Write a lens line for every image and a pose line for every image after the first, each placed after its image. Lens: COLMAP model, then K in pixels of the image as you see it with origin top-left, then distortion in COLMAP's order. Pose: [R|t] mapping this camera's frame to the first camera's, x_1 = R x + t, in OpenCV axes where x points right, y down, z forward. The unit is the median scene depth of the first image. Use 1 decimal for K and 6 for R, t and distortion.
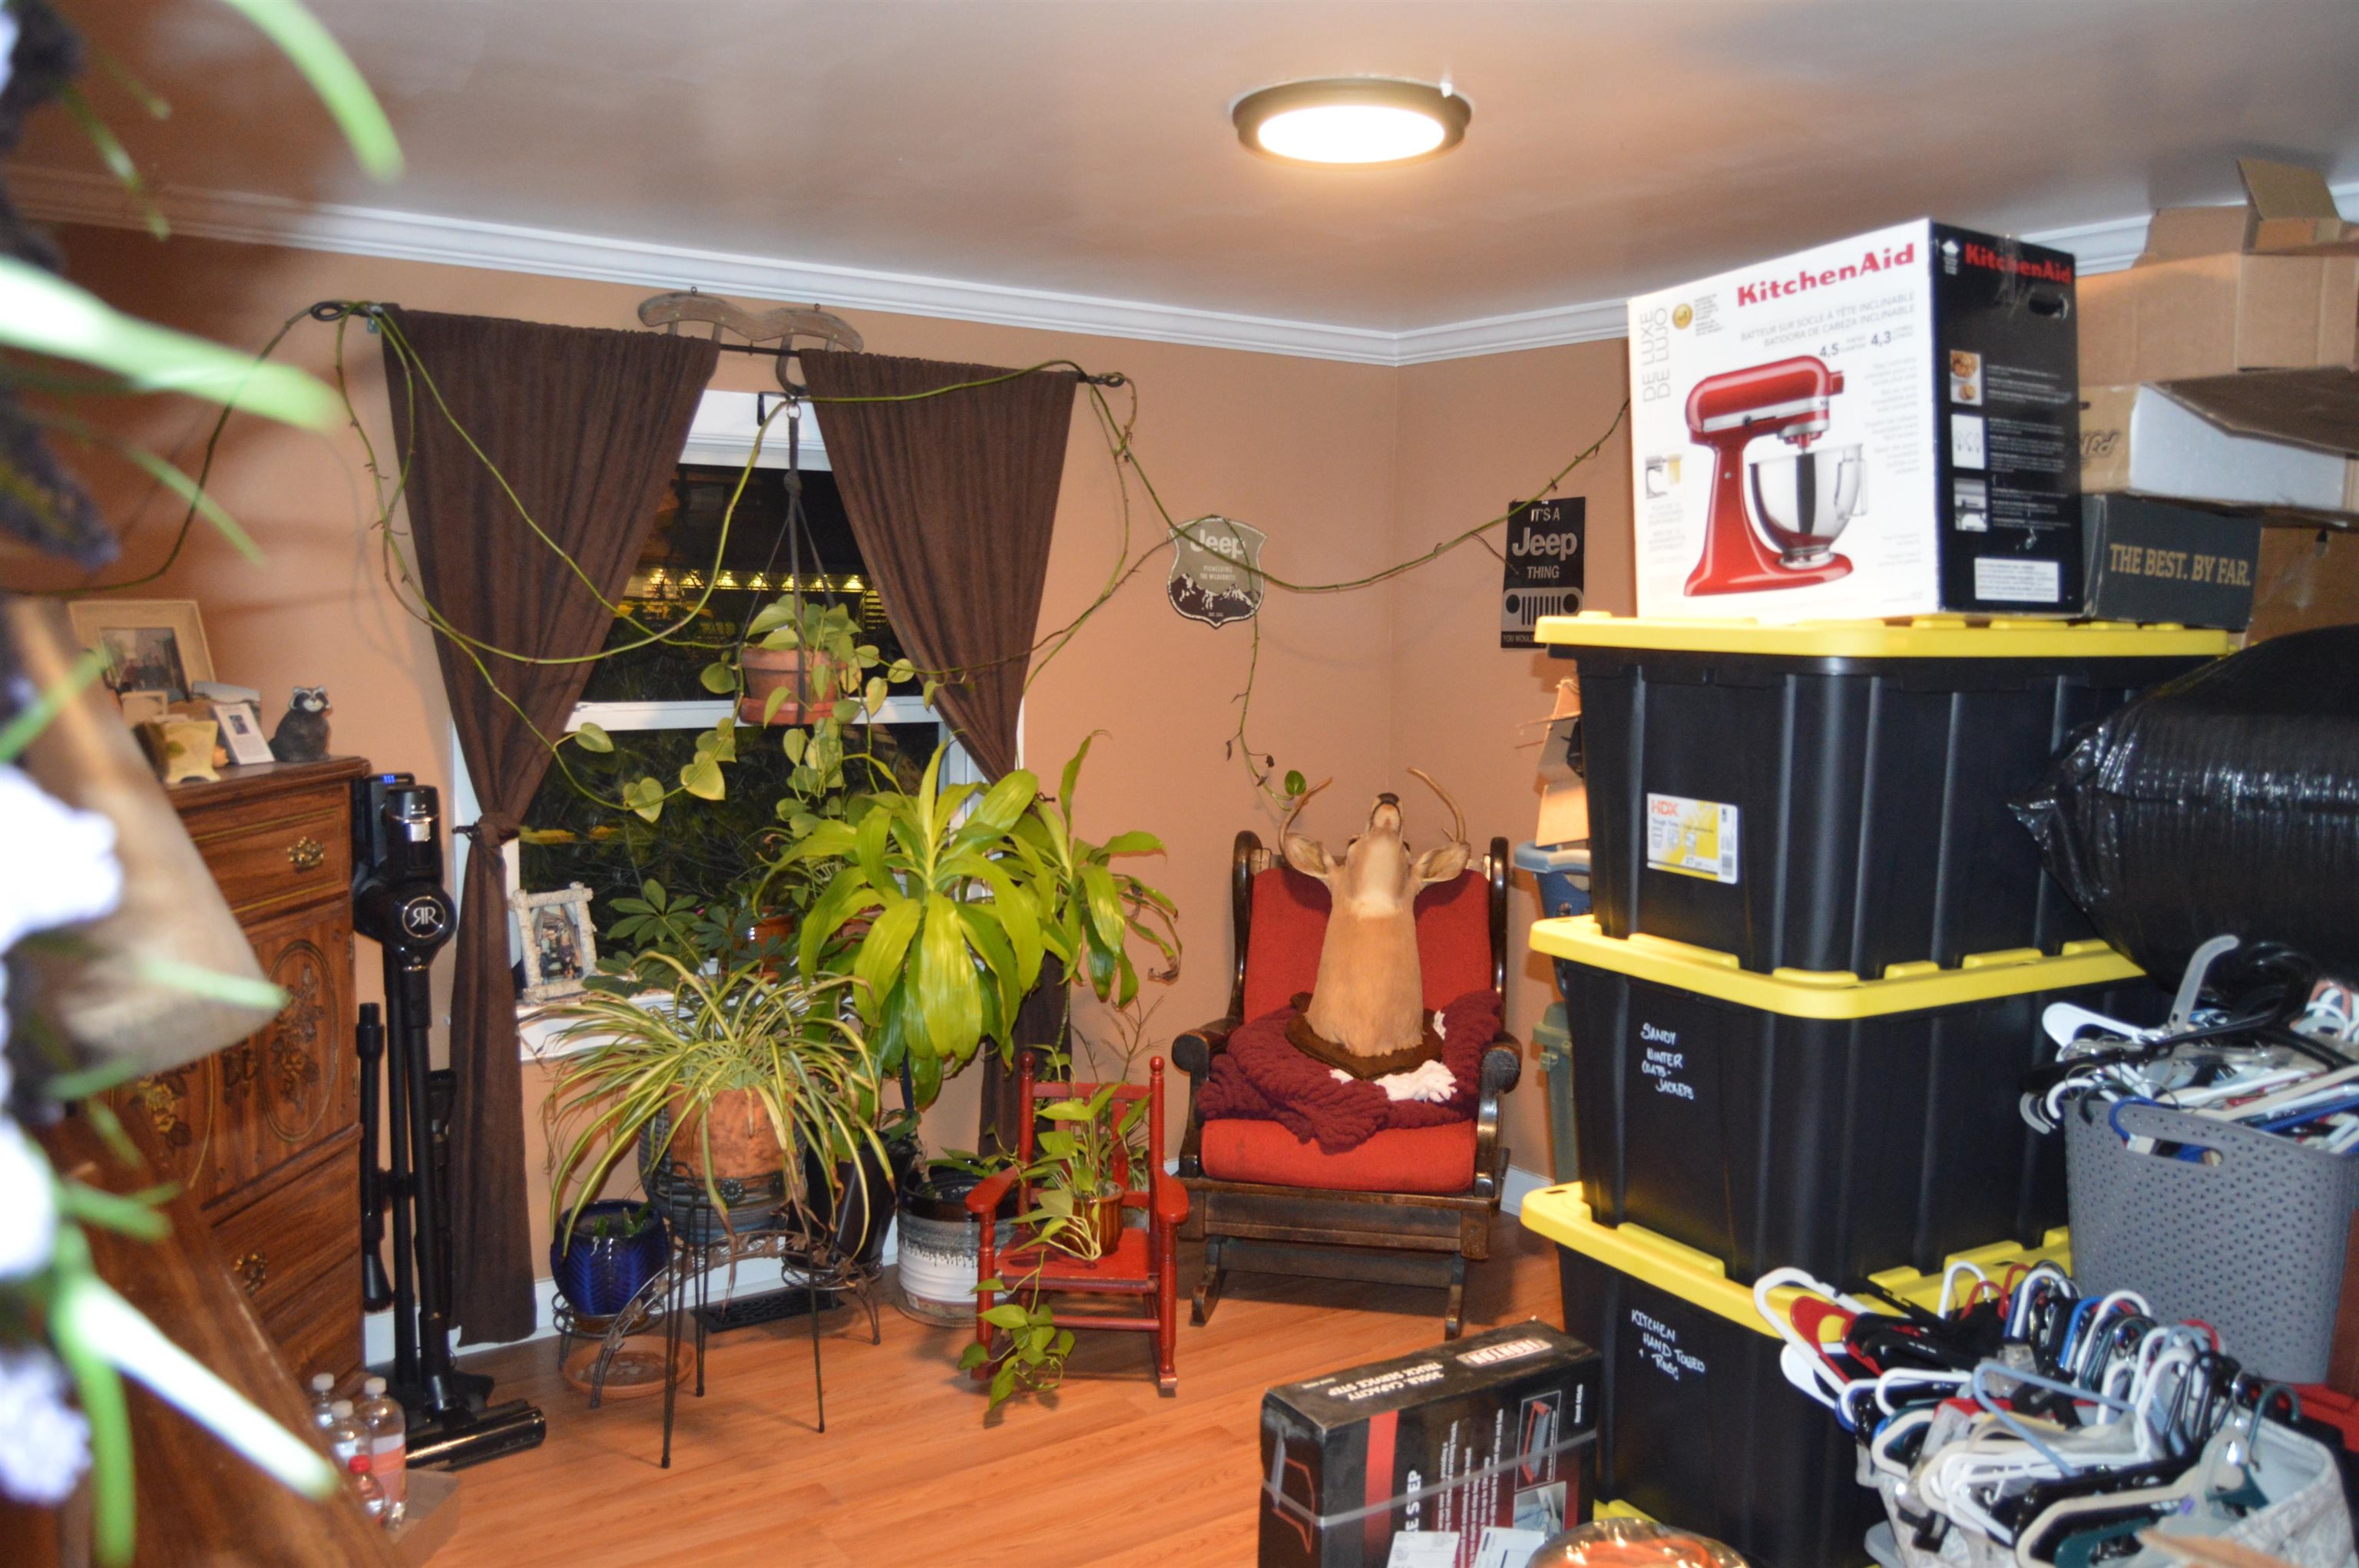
lens RADIAL K [[1847.5, 0, 1171.5], [0, 1847.5, 783.1], [0, 0, 1]] dist [-0.015176, 0.006443]
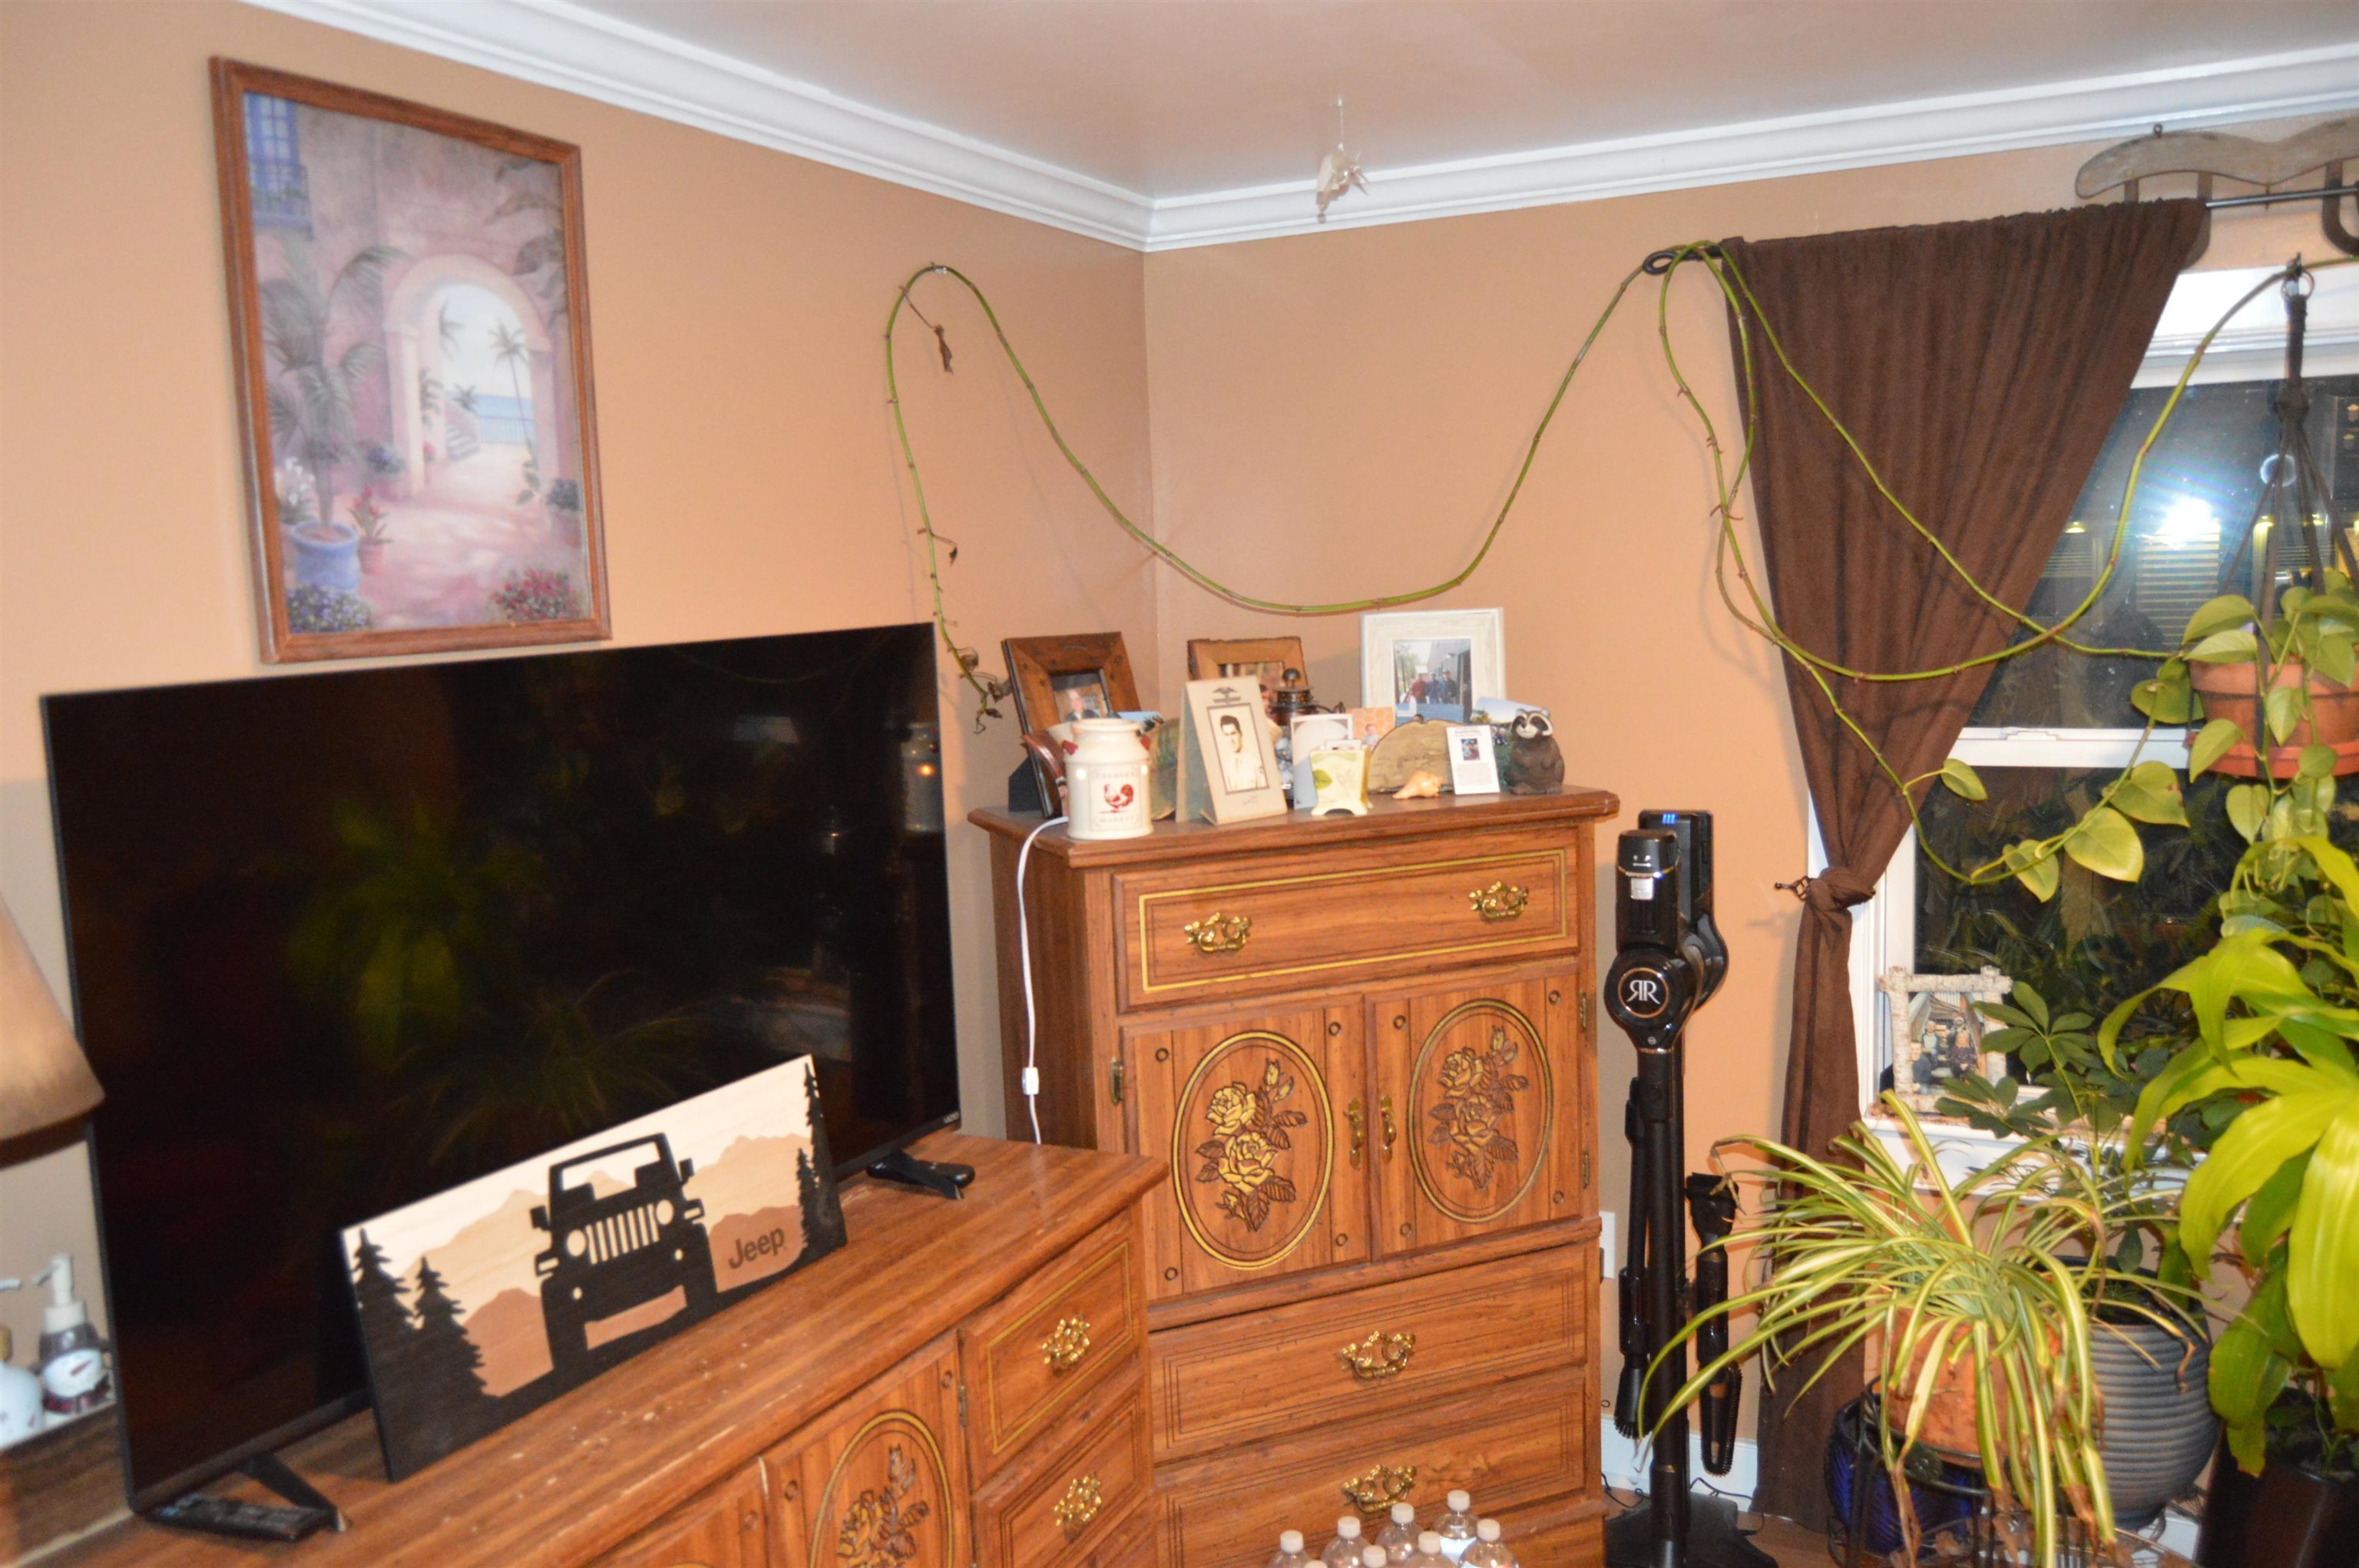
lens RADIAL K [[1847.5, 0, 1181.3], [0, 1847.5, 790.8], [0, 0, 1]] dist [-0.015176, 0.006443]
pose [[0.474159, 0.067626, -0.877838, 0.186166], [-0.047914, 0.997550, 0.050968, -0.042740], [0.879134, 0.017894, 0.476238, 0.375722]]
